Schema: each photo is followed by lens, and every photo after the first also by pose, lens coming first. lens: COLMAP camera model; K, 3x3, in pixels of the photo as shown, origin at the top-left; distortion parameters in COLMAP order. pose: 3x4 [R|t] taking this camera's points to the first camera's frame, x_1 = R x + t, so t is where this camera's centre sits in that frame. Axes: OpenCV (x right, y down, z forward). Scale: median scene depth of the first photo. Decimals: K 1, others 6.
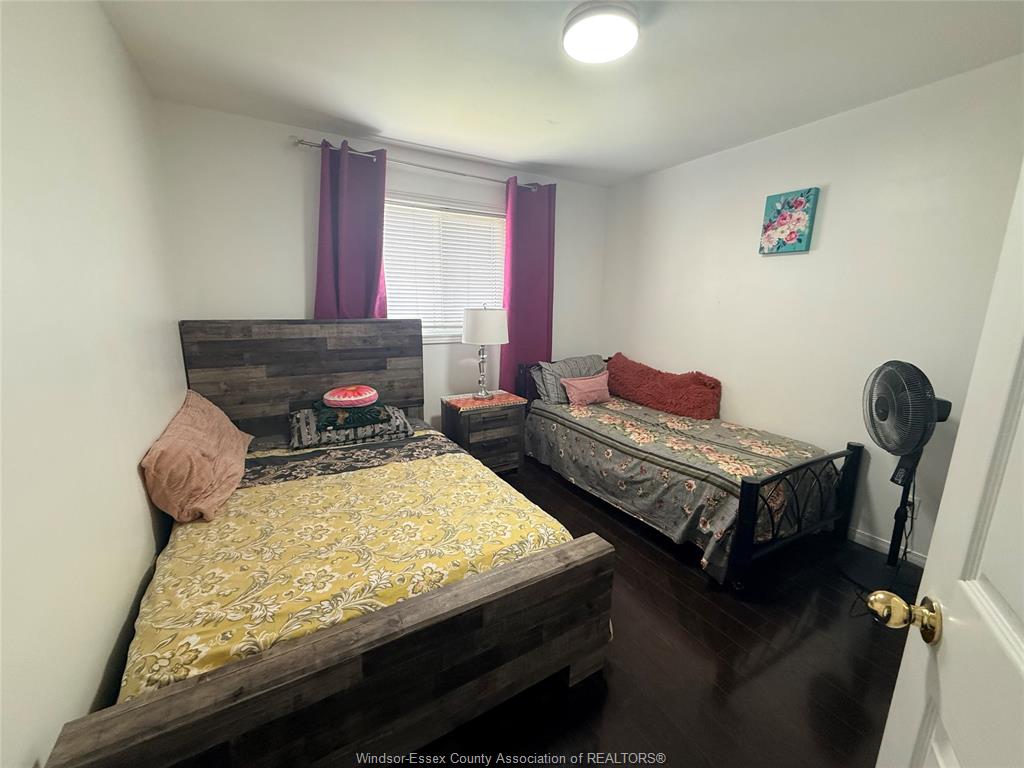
lens RADIAL K [[407.1, 0, 513.9], [0, 407.1, 381.8], [0, 0, 1]] dist [0.001986, -0.000047]
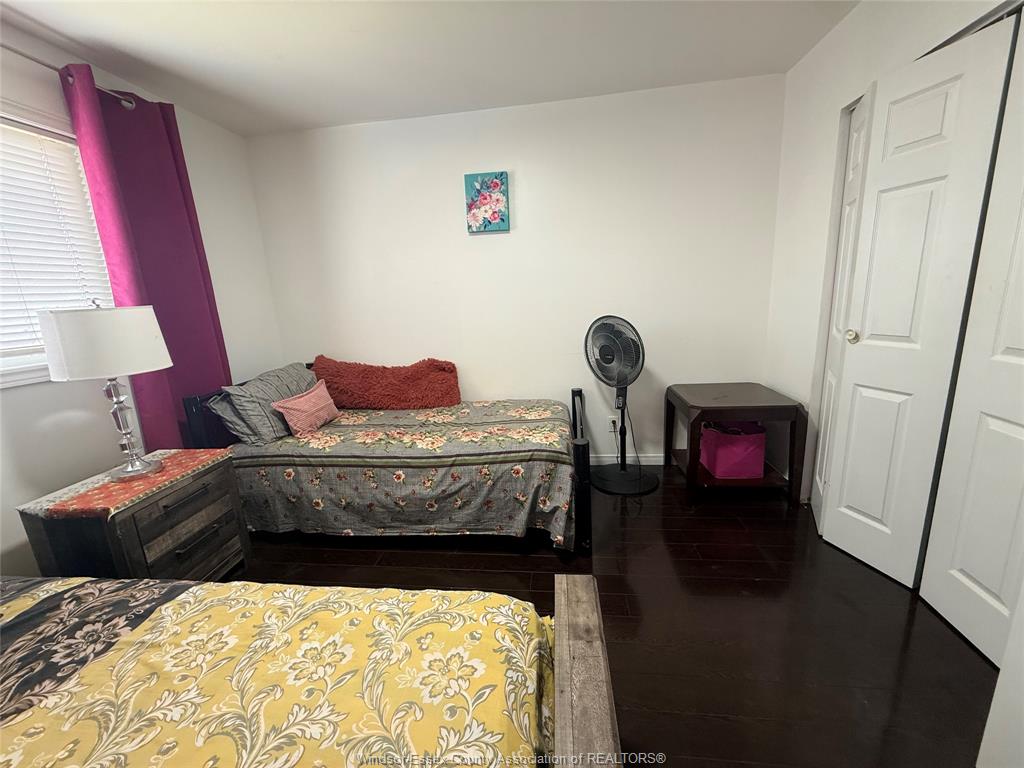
lens RADIAL K [[407.1, 0, 513.9], [0, 407.1, 381.8], [0, 0, 1]] dist [0.001986, -0.000047]
pose [[0.611473, -0.215892, 0.761243, -0.187038], [0.215653, 0.971108, 0.102186, -0.032081], [-0.761311, 0.101680, 0.640364, 0.312310]]
